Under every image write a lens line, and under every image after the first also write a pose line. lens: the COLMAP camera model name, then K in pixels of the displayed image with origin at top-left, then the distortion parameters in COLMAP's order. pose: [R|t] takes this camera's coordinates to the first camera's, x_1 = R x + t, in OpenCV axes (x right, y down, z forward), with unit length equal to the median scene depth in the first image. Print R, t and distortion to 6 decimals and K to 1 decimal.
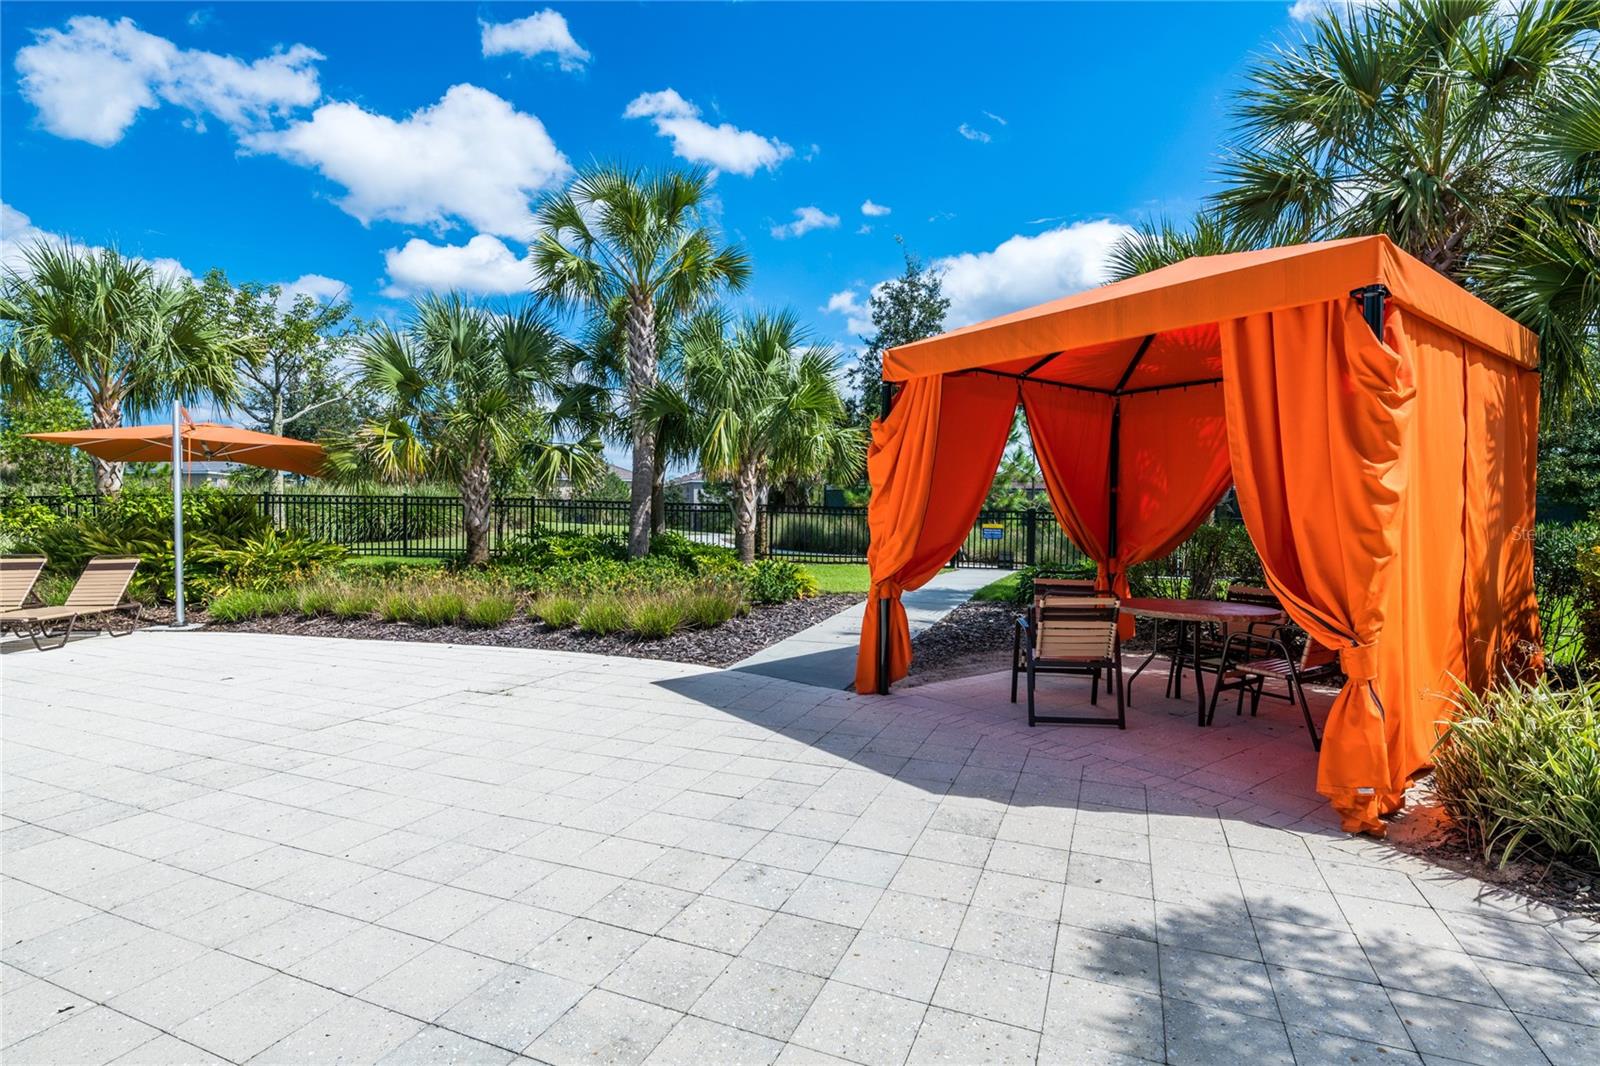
lens RADIAL K [[763.3, 0, 806.1], [0, 763.3, 522.1], [0, 0, 1]] dist [-0.001461, -0.000668]
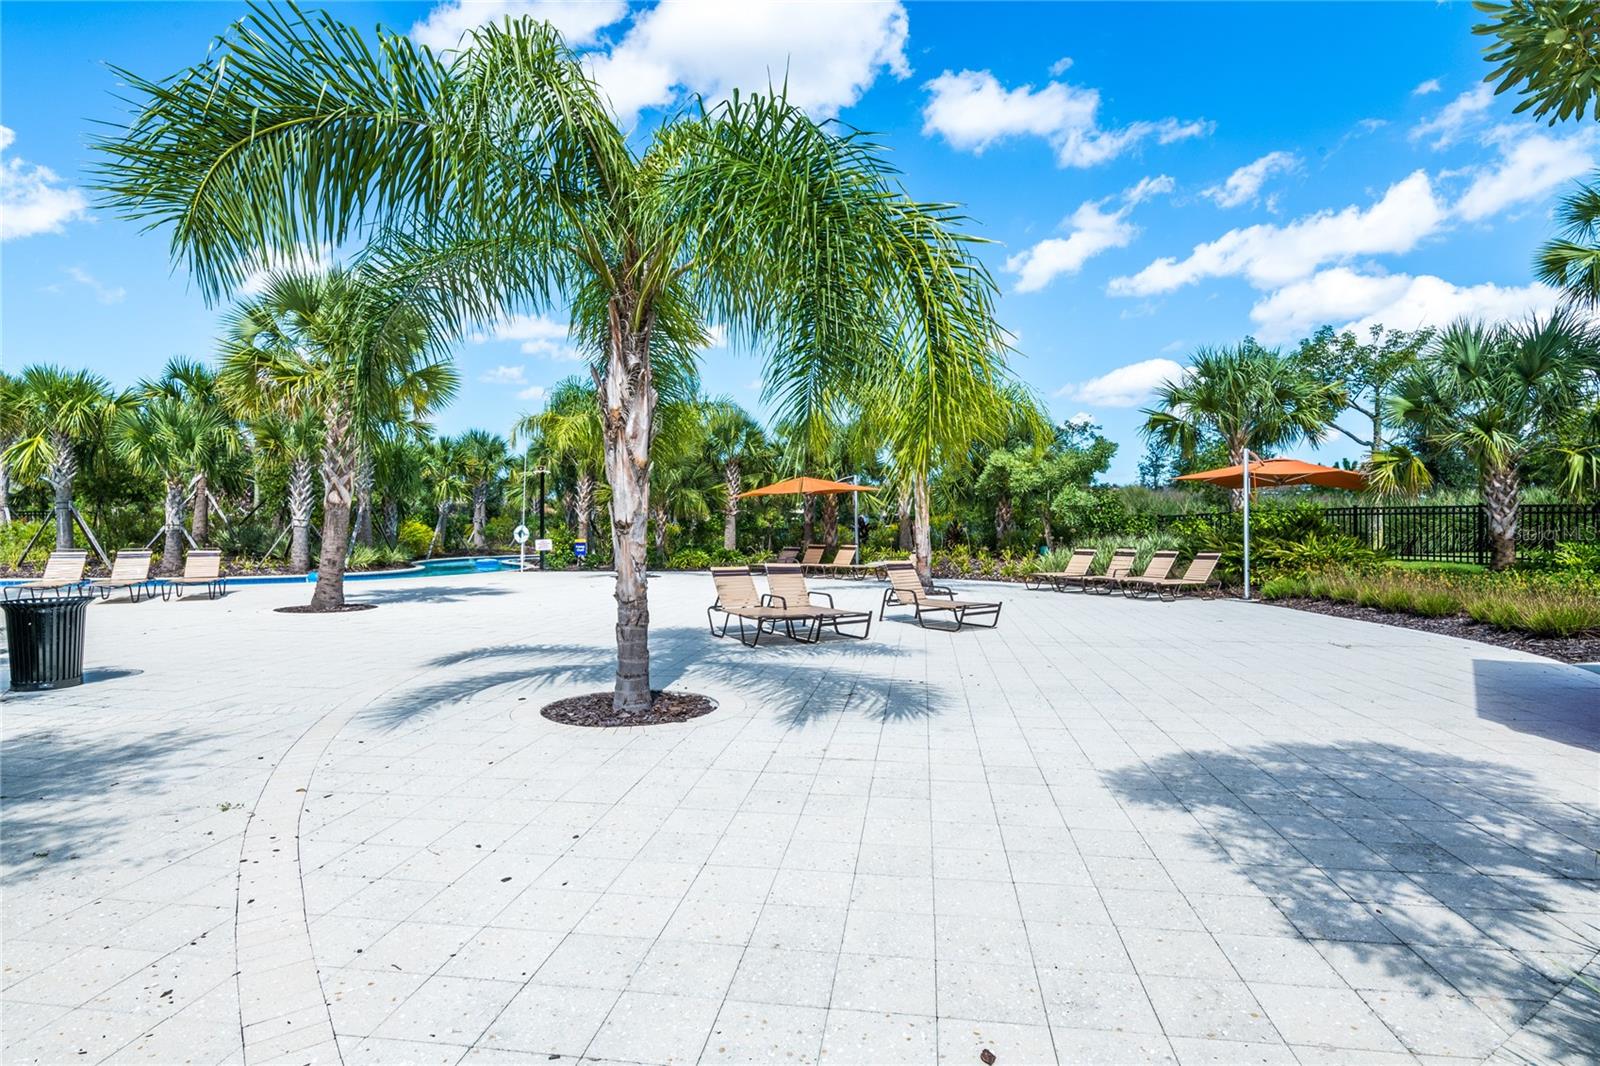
lens RADIAL K [[874.6, 0, 801.1], [0, 874.6, 531.0], [0, 0, 1]] dist [-0.000917, -0.000130]
pose [[0.244969, -0.002122, -0.969529, 0.631417], [-0.001167, 0.999996, -0.002484, 0.007171], [0.969530, 0.001740, 0.244965, -0.270217]]
